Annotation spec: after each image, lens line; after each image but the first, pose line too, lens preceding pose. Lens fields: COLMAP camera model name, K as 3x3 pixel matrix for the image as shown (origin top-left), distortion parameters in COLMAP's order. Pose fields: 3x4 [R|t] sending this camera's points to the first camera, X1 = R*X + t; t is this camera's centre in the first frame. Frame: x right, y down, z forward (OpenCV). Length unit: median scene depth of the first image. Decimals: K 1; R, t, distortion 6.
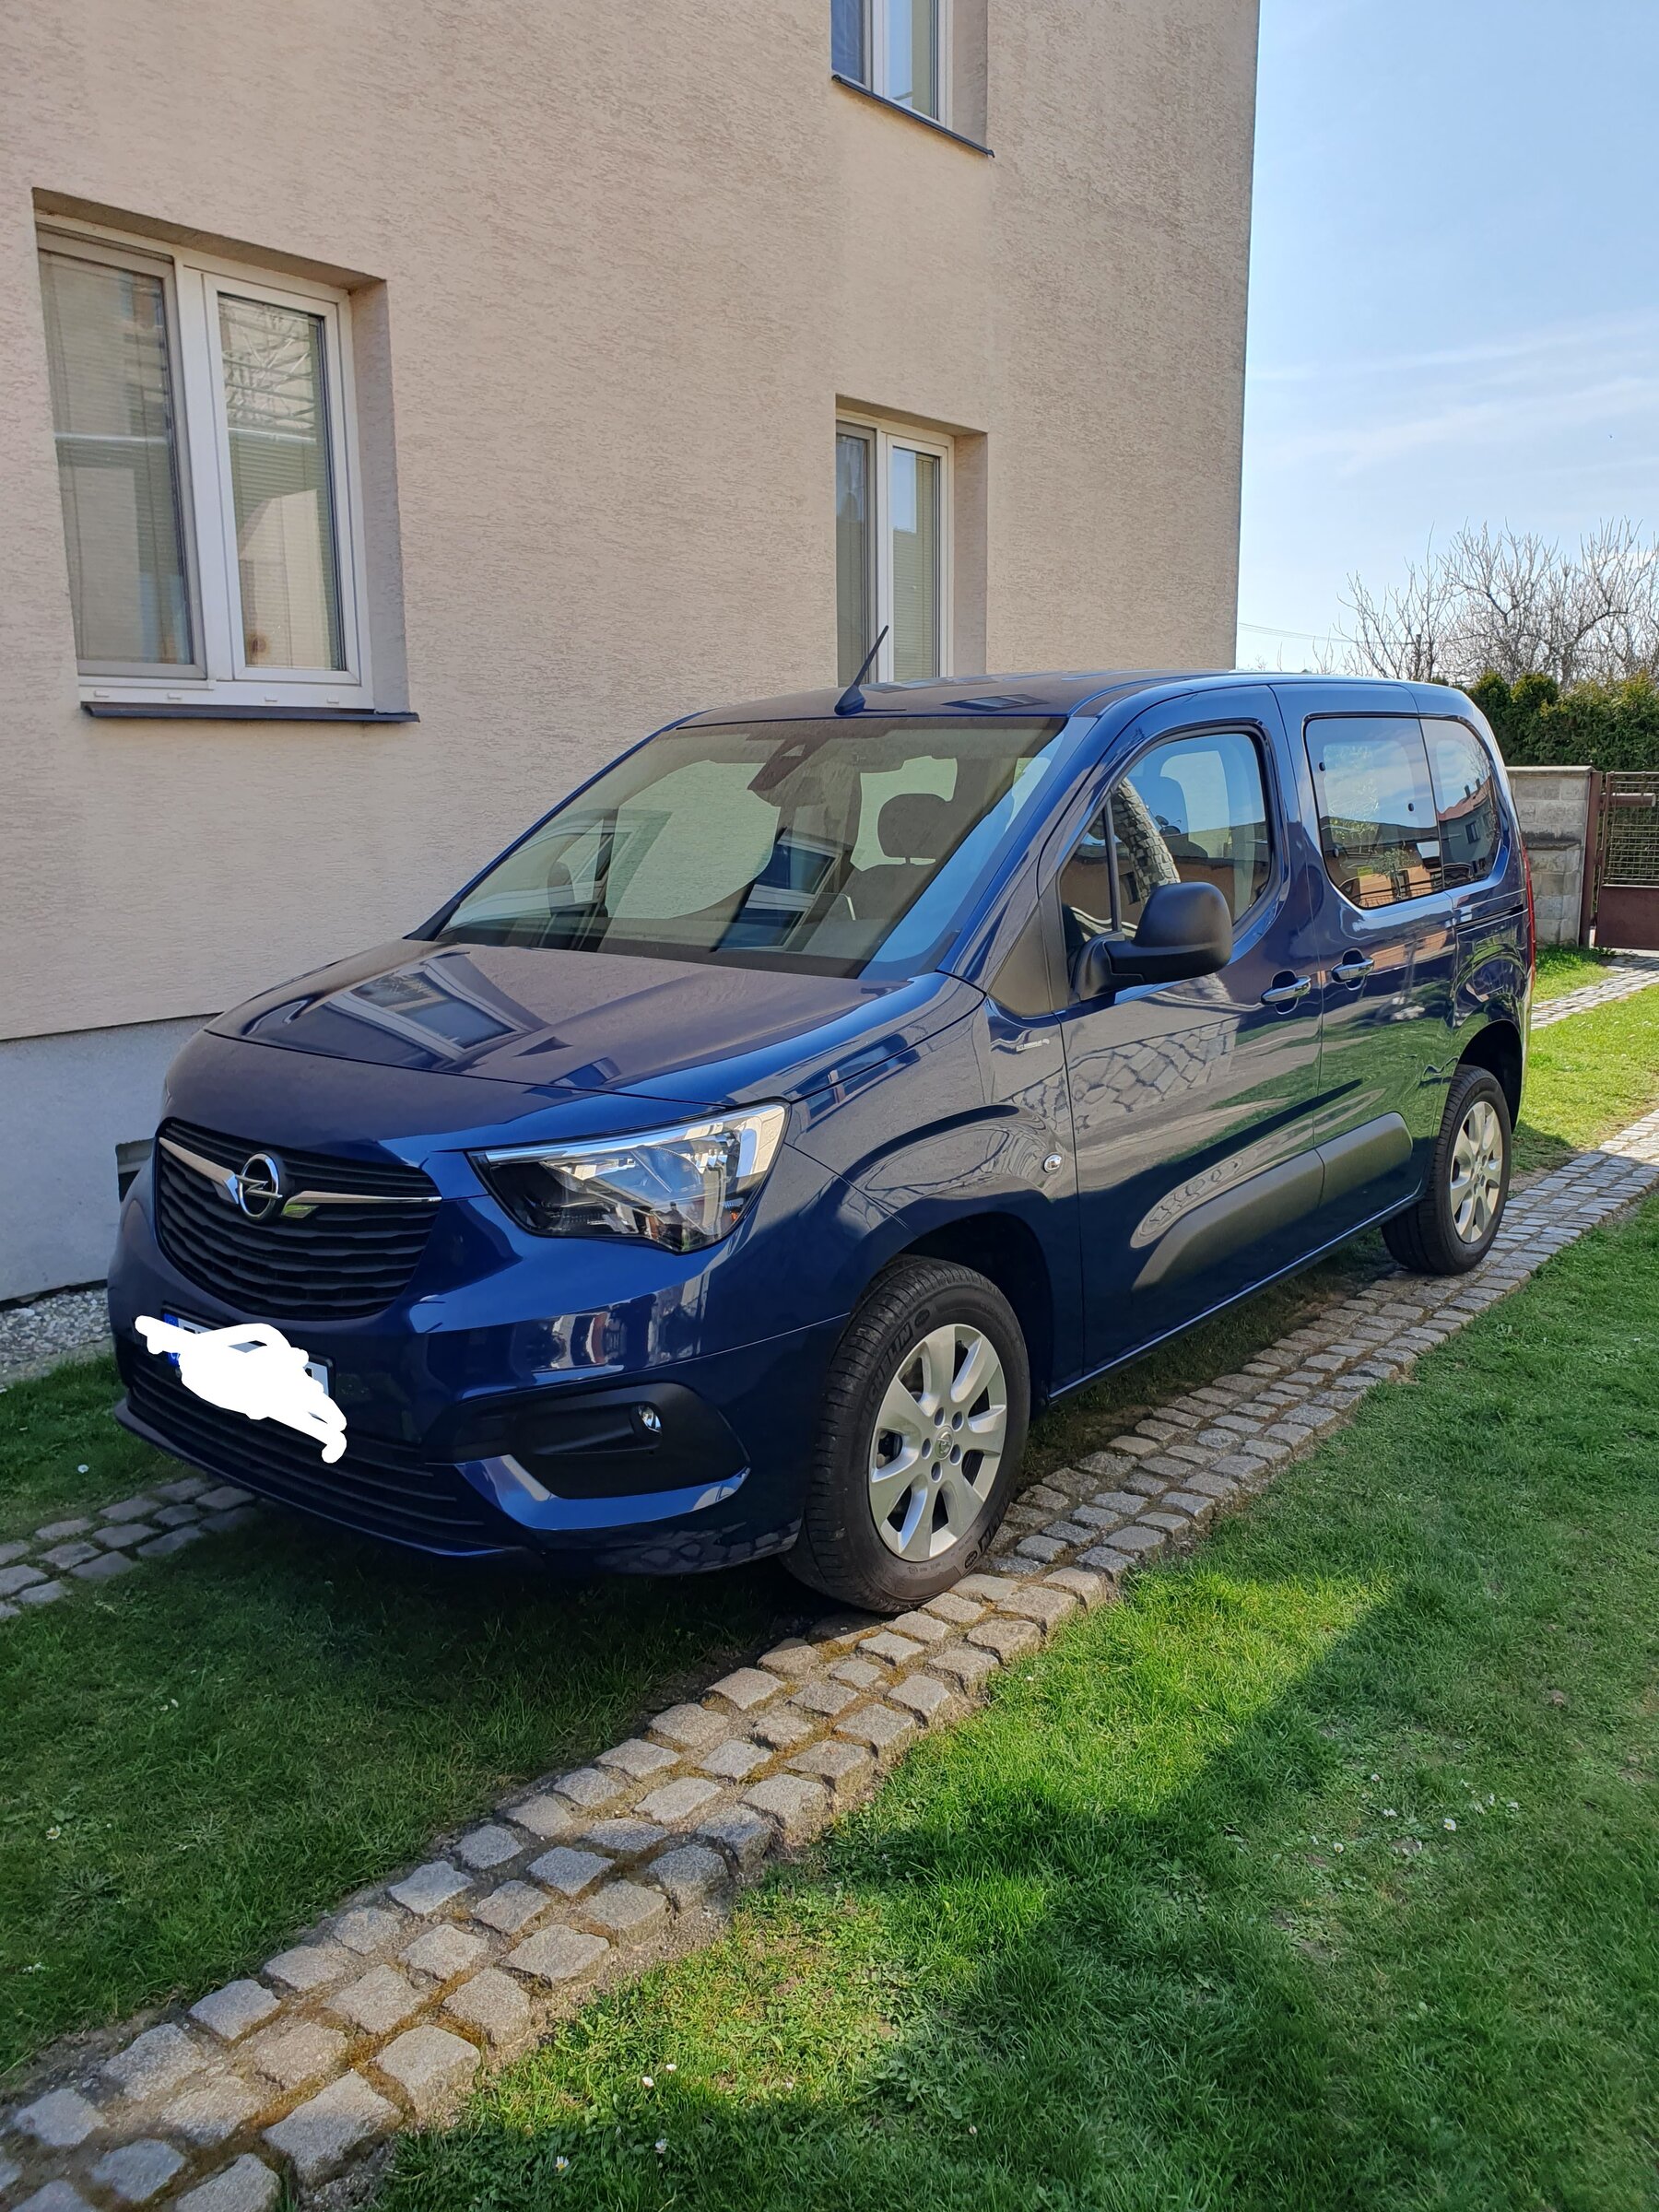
lens RADIAL K [[1670.8, 0, 844.1], [0, 1670.8, 1112.0], [0, 0, 1]] dist [0.001643, 0.004503]
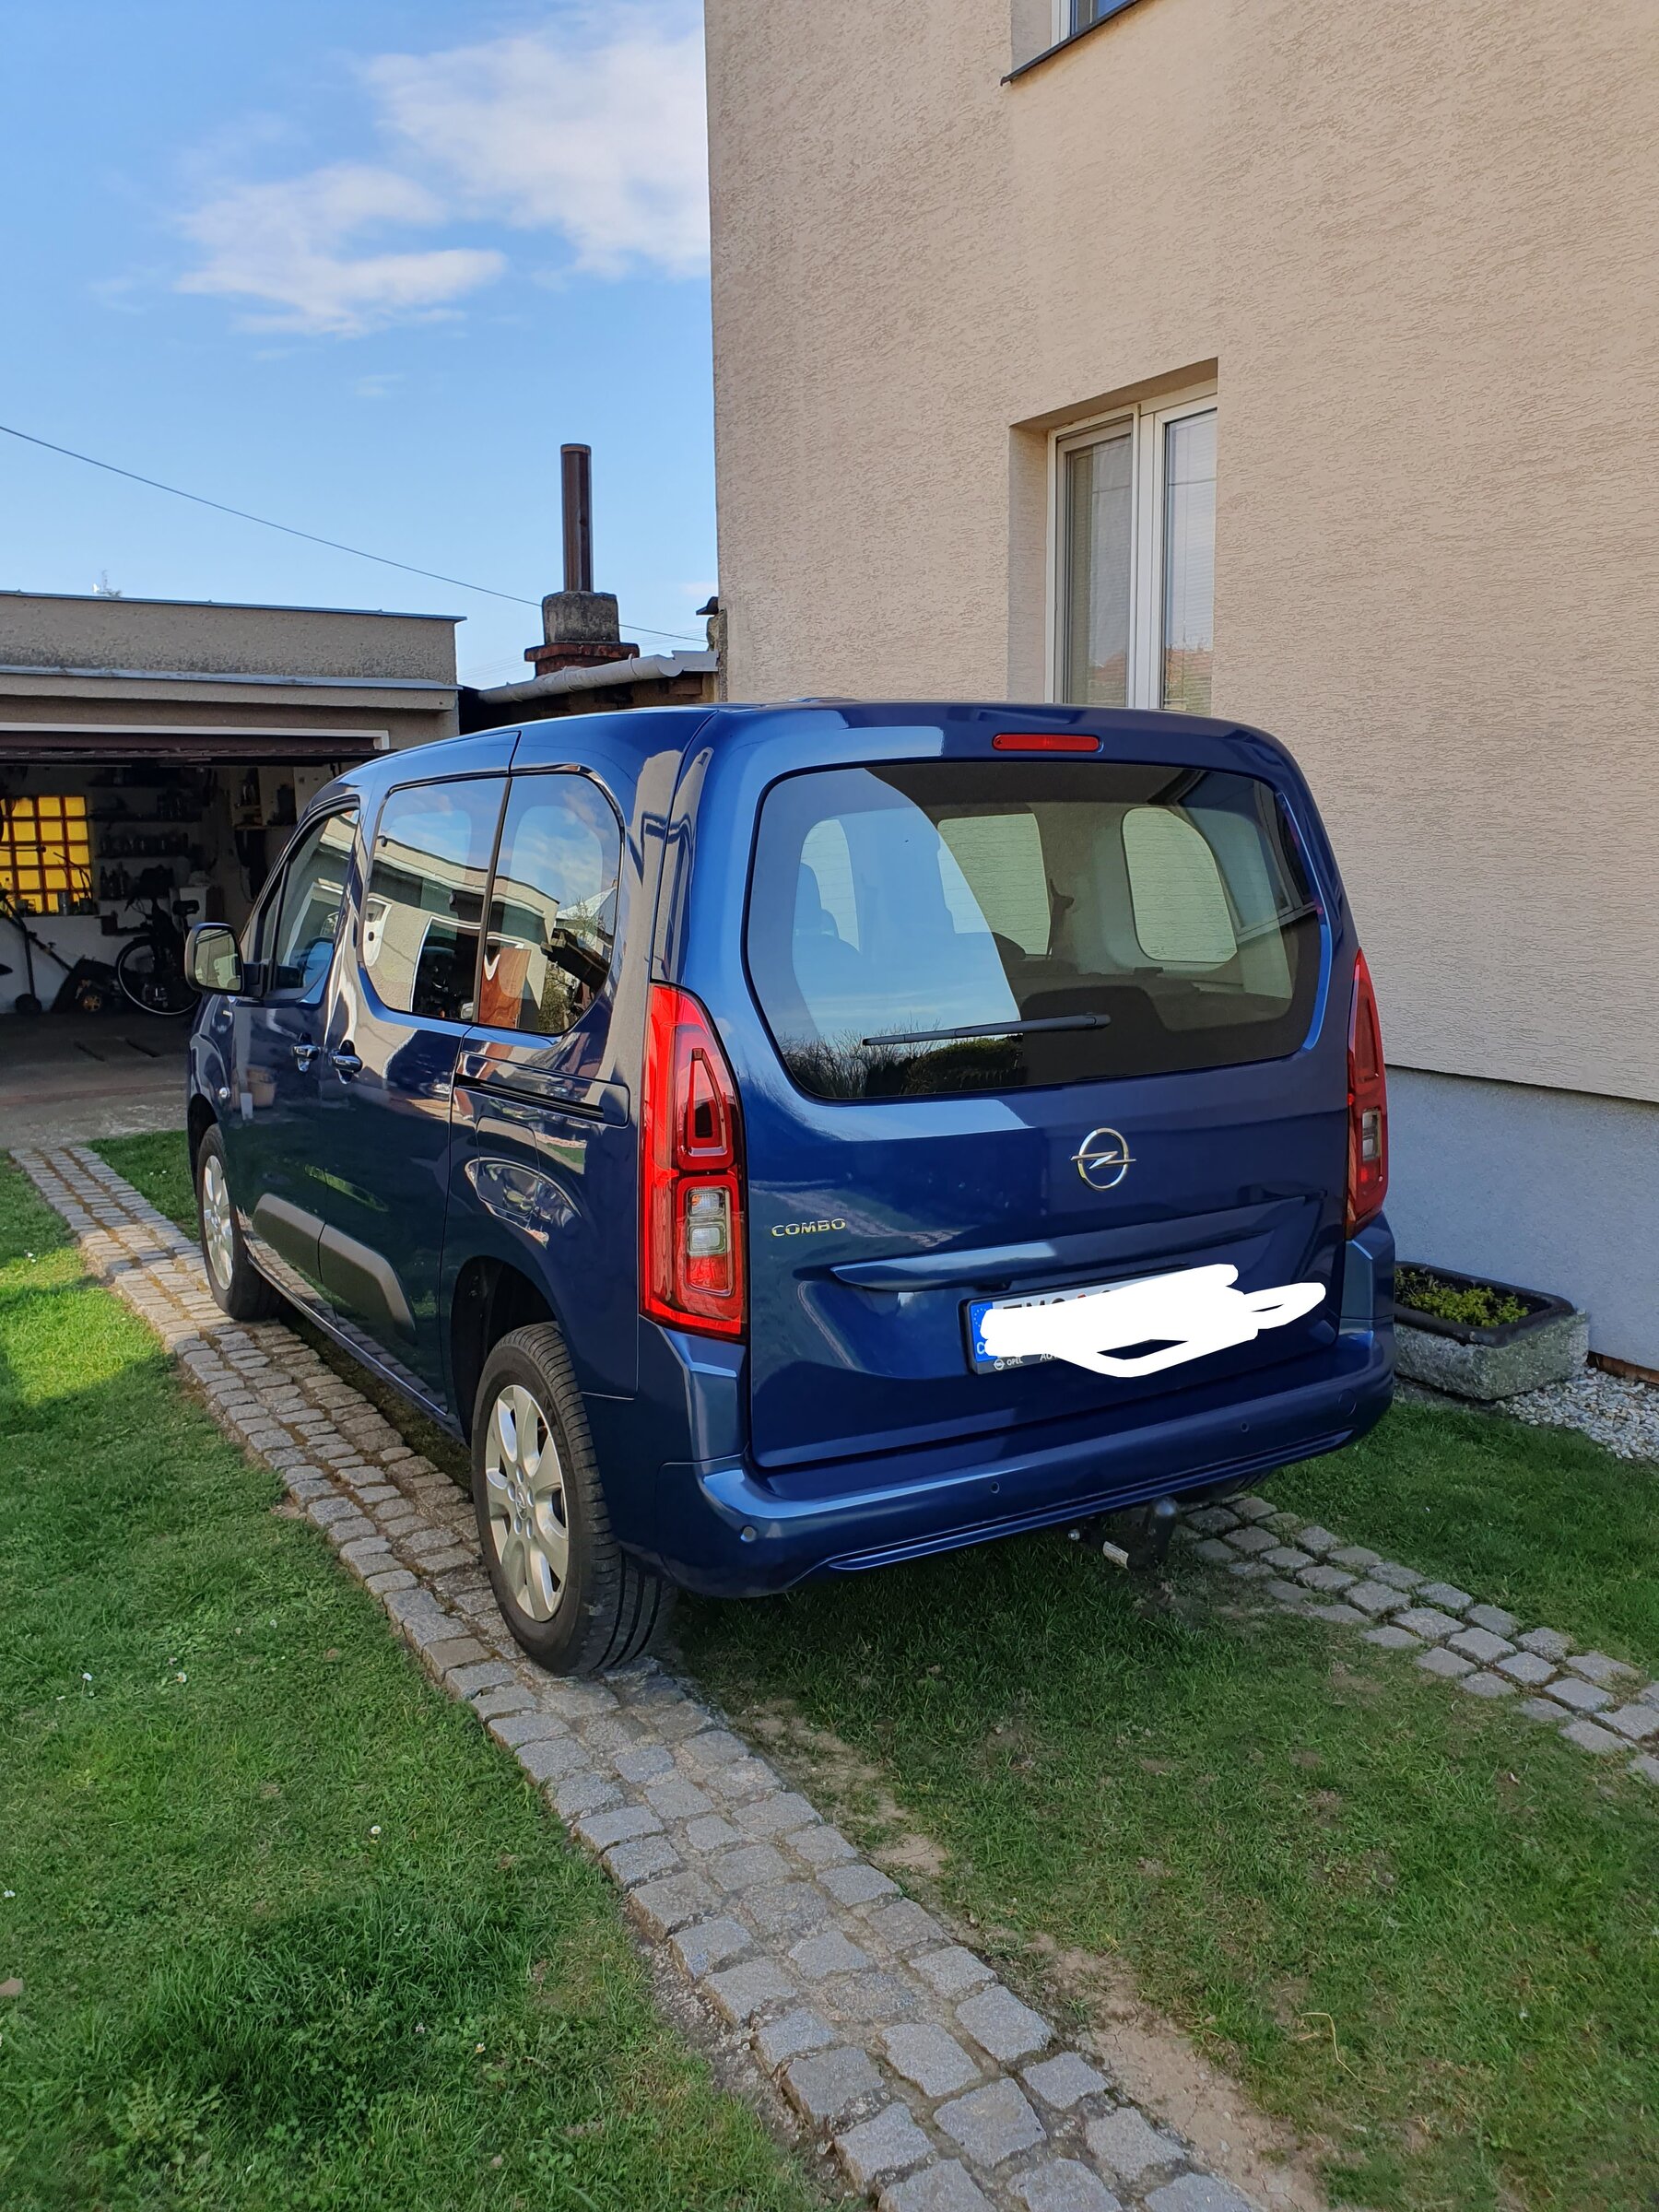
lens RADIAL K [[1670.8, 0, 844.2], [0, 1670.8, 1097.3], [0, 0, 1]] dist [0.001643, 0.004503]
pose [[-0.313639, 0.174425, -0.933384, 0.739532], [-0.161877, 0.958772, 0.233564, -0.230220], [0.935642, 0.224348, -0.272473, 1.023731]]
